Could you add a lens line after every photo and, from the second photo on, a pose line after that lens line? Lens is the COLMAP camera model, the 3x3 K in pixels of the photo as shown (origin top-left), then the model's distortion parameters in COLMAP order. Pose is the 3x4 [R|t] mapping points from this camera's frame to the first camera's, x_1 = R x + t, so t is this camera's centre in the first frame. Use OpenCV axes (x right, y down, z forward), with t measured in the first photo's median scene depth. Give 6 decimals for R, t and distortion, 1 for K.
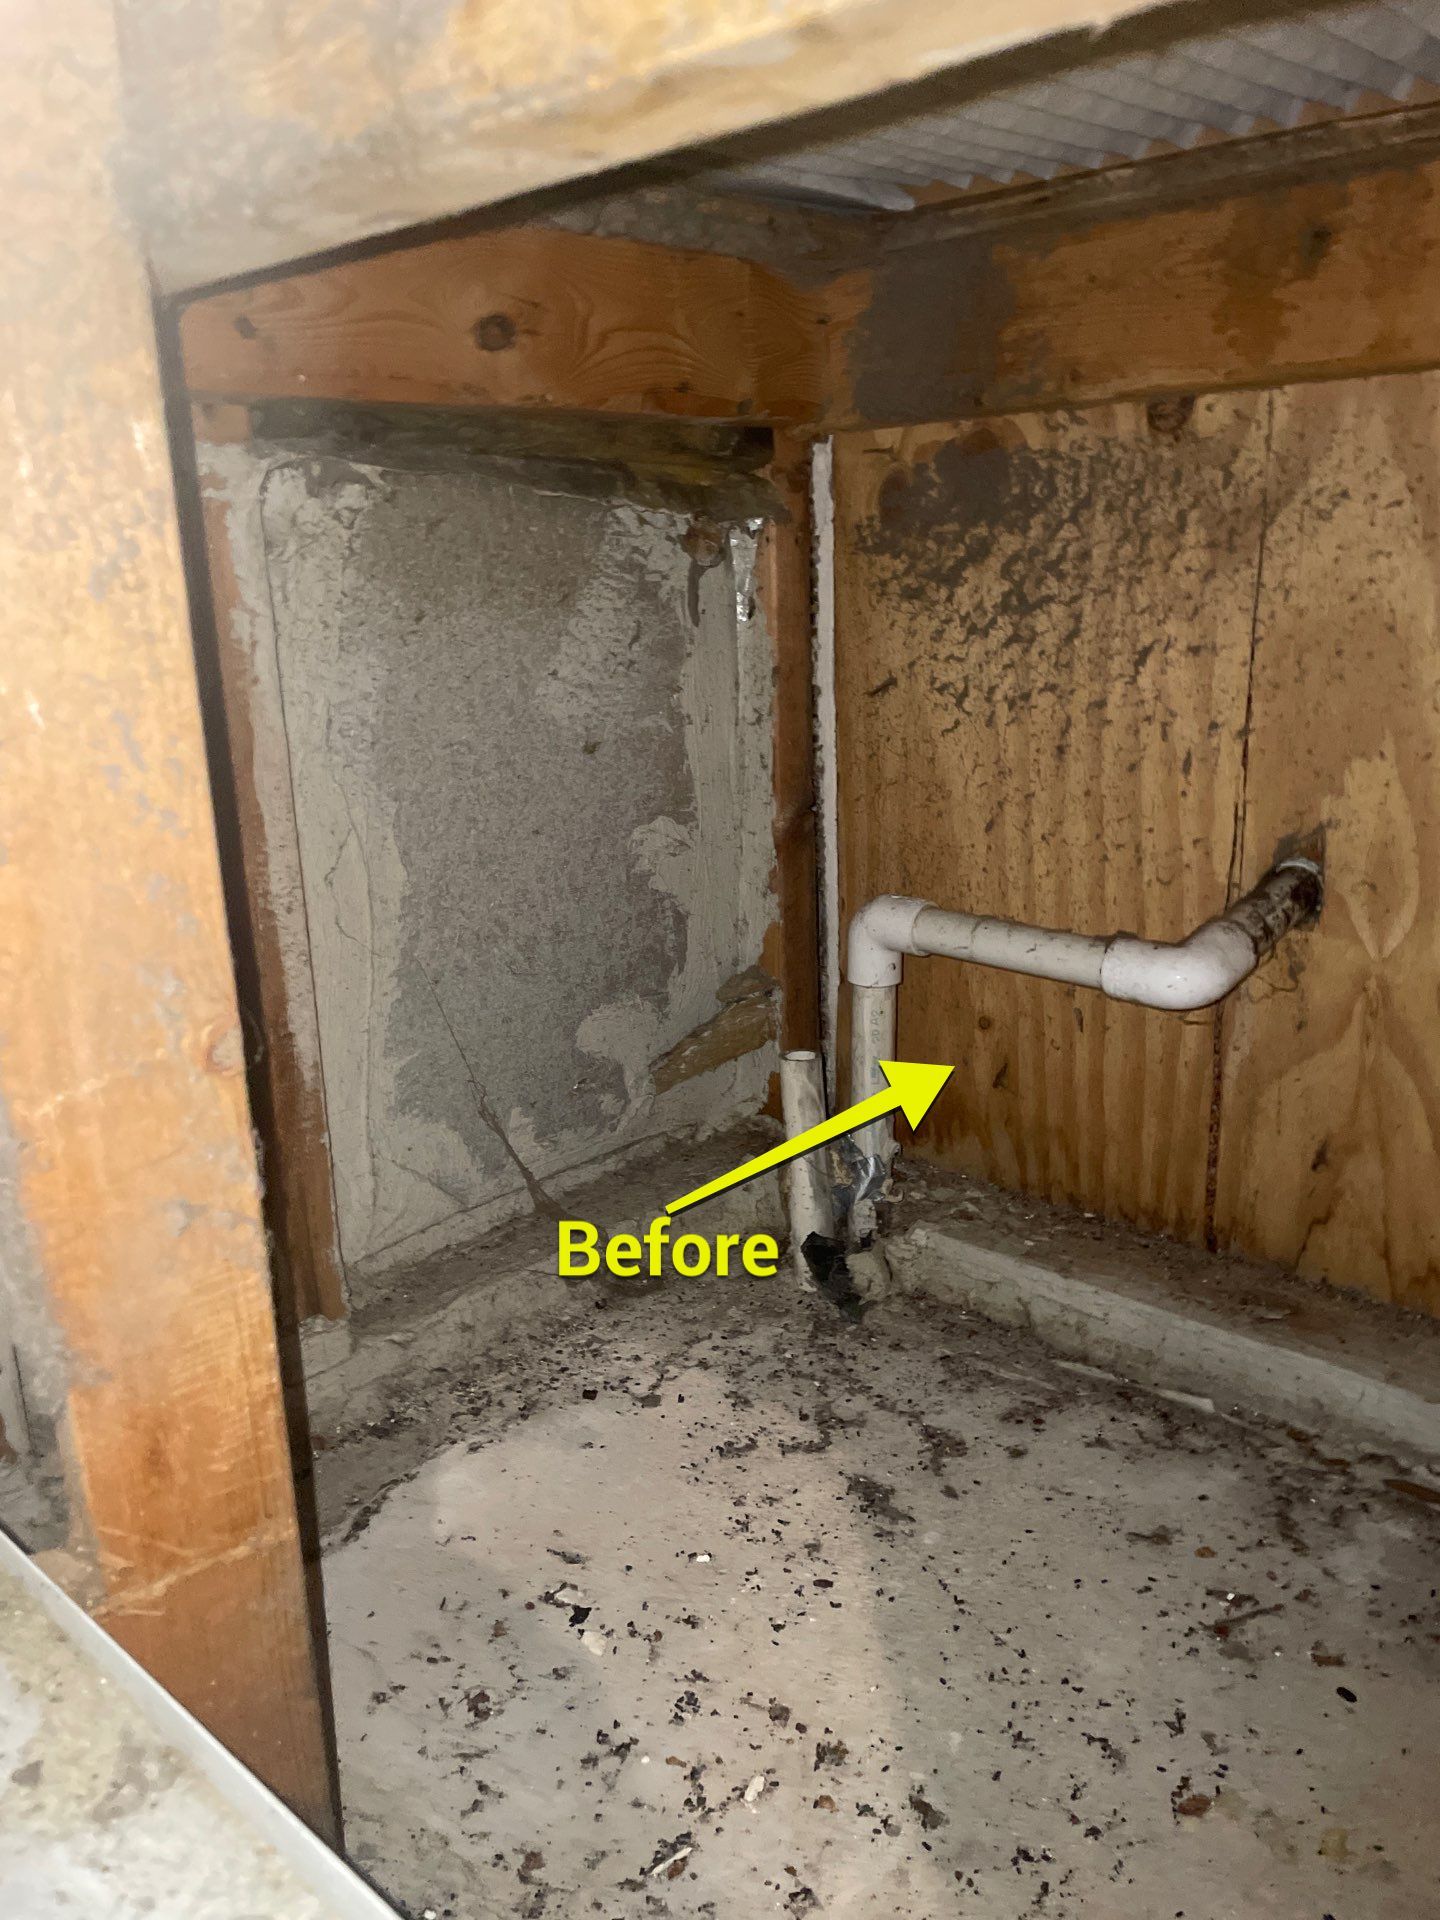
lens RADIAL K [[1449.0, 0, 711.5], [0, 1449.0, 943.7], [0, 0, 1]] dist [0.073880, -0.093198]
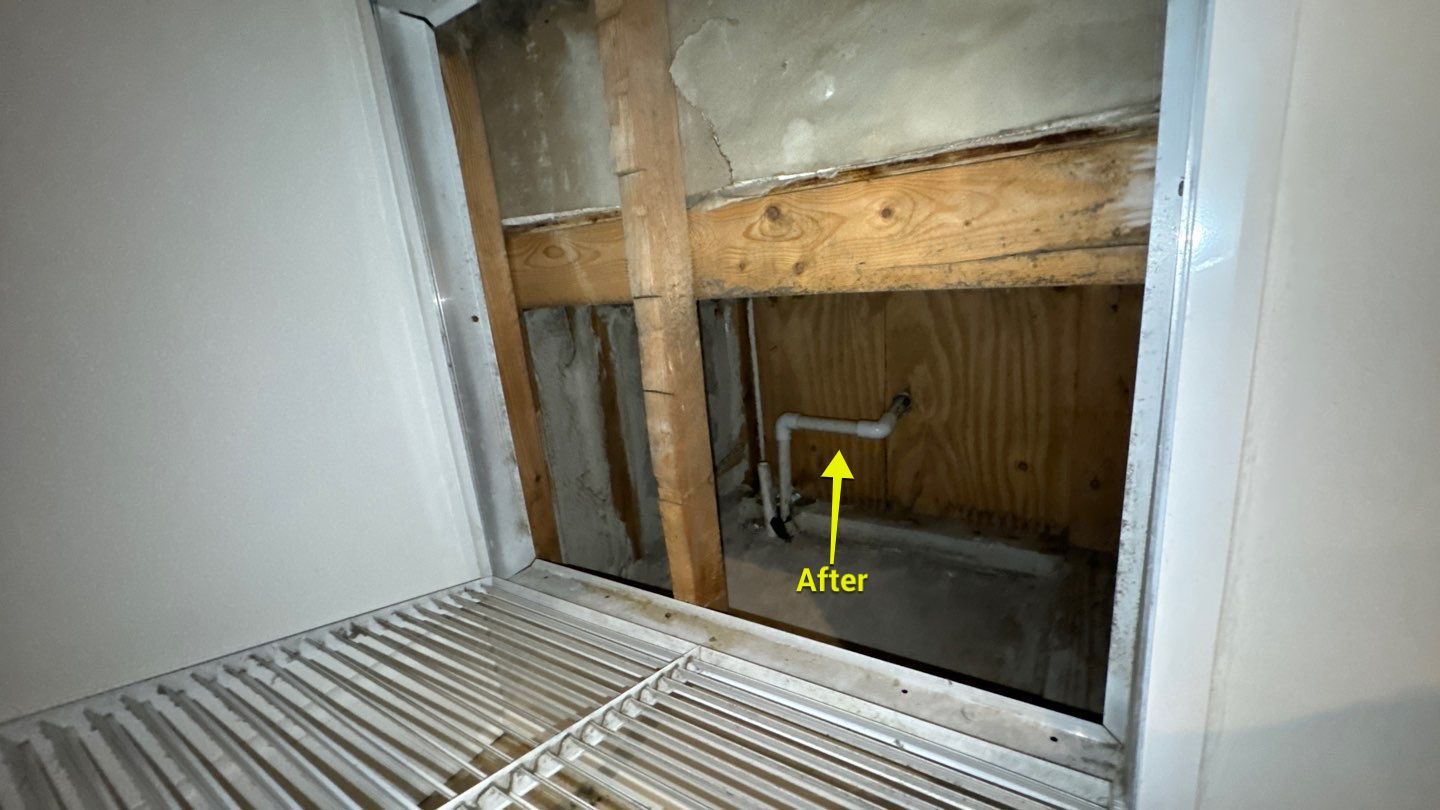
lens RADIAL K [[573.1, 0, 718.8], [0, 573.1, 405.7], [0, 0, 1]] dist [-0.005031, 0.000505]
pose [[0.984654, -0.095738, 0.145914, -0.252786], [0.099046, 0.994961, -0.015565, -0.051977], [-0.143689, 0.029779, 0.989175, -0.315424]]
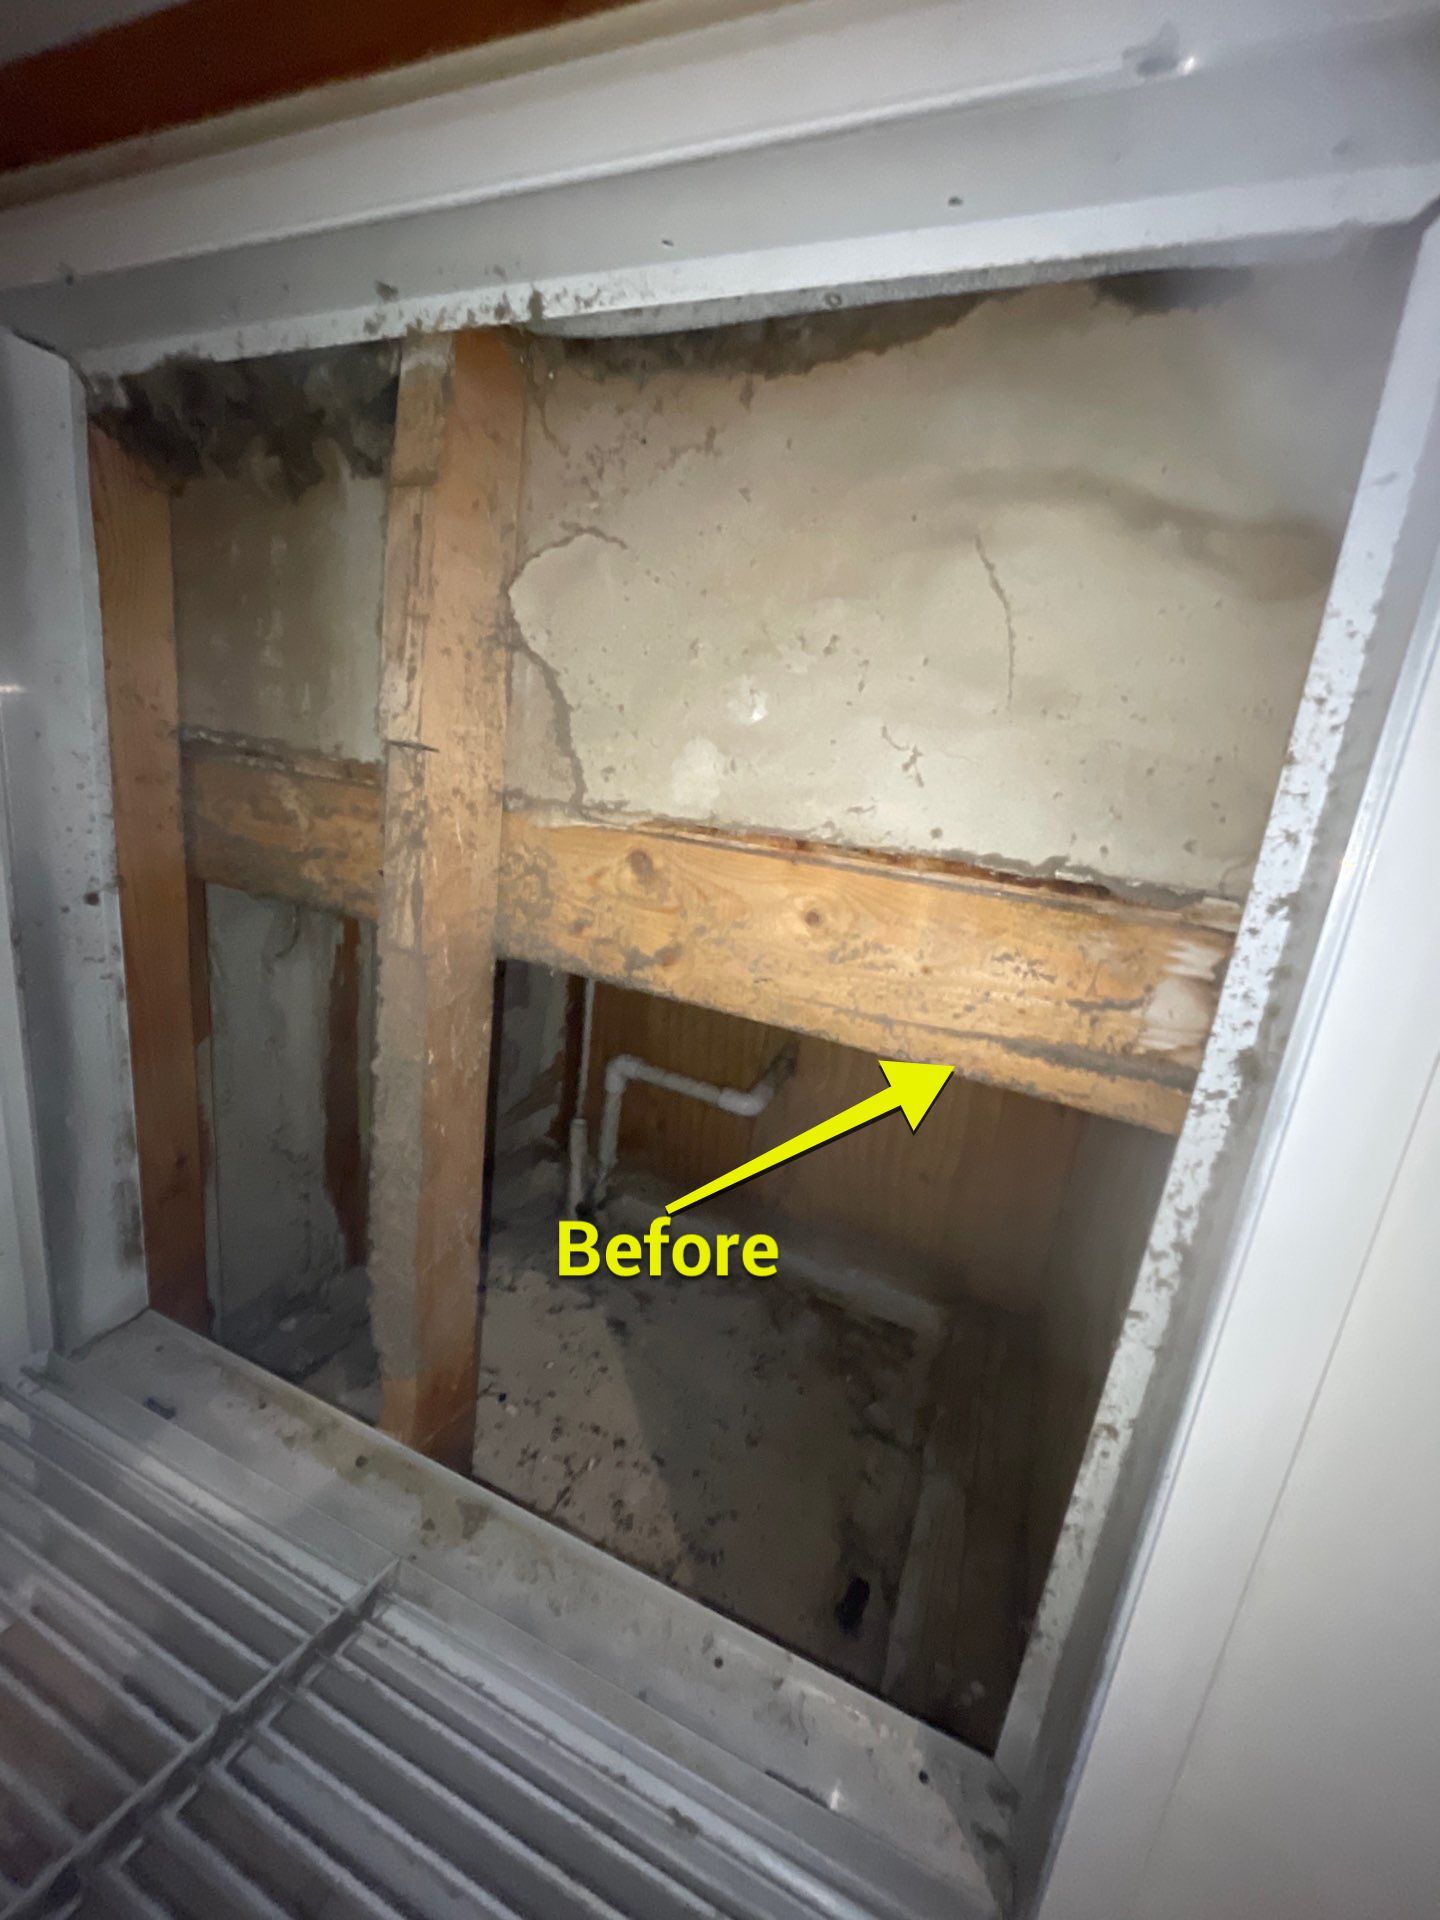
lens RADIAL K [[775.2, 0, 723.9], [0, 775.2, 958.1], [0, 0, 1]] dist [-0.004468, -0.000445]
pose [[0.928542, 0.062608, 0.365910, -0.216722], [-0.062393, 0.997974, -0.012426, -0.204341], [-0.365947, -0.011293, 0.930567, -0.216920]]
